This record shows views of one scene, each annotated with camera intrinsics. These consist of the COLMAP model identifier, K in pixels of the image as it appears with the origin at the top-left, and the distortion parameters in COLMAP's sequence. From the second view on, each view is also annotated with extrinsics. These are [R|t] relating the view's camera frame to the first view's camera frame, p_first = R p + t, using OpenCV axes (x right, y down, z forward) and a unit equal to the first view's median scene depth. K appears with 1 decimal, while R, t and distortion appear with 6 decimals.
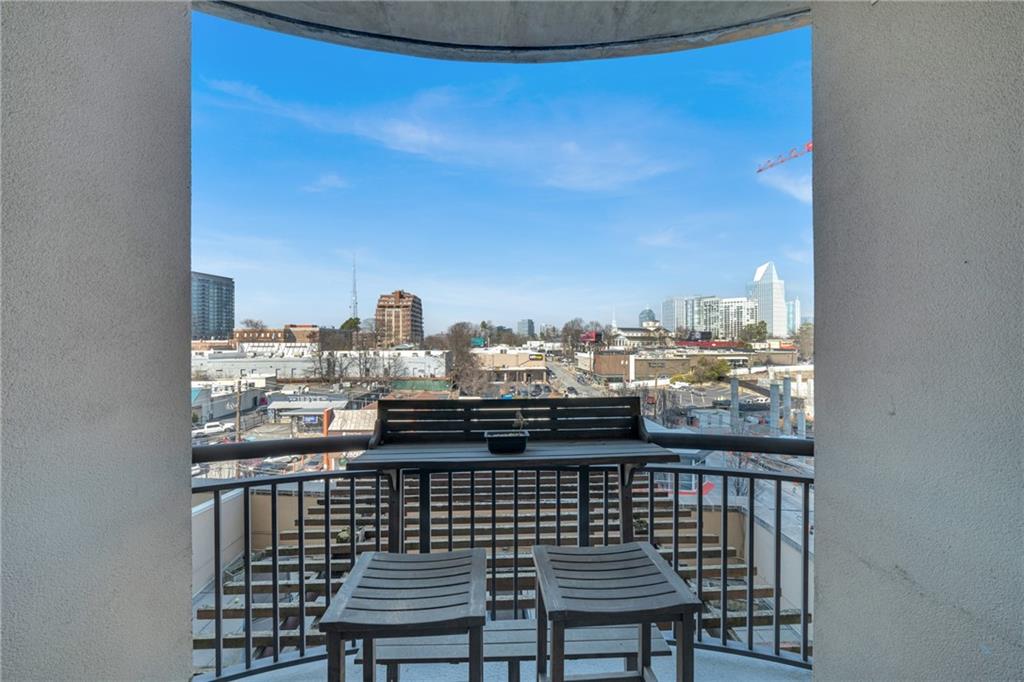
lens RADIAL K [[694.6, 0, 512.0], [0, 694.6, 341.0], [0, 0, 1]] dist [0.003166, 0.002364]
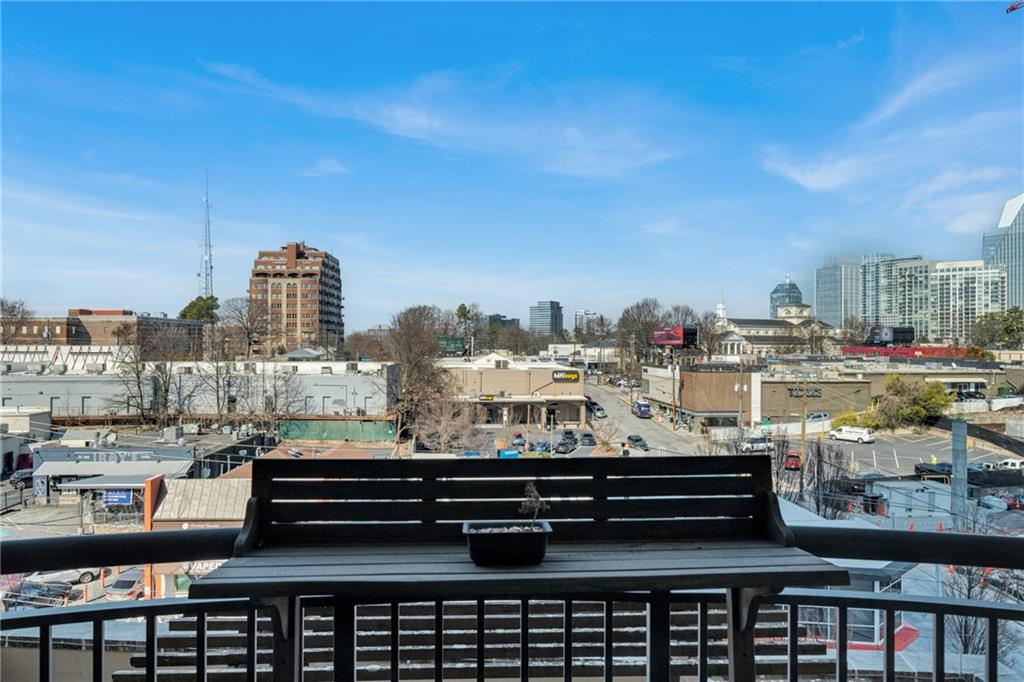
lens RADIAL K [[694.6, 0, 512.0], [0, 694.6, 341.0], [0, 0, 1]] dist [0.003166, 0.002364]
pose [[0.999988, 0.004917, -0.000702, -0.004429], [-0.004904, 0.999845, 0.016925, -0.010692], [0.000785, -0.016921, 0.999857, 0.495907]]
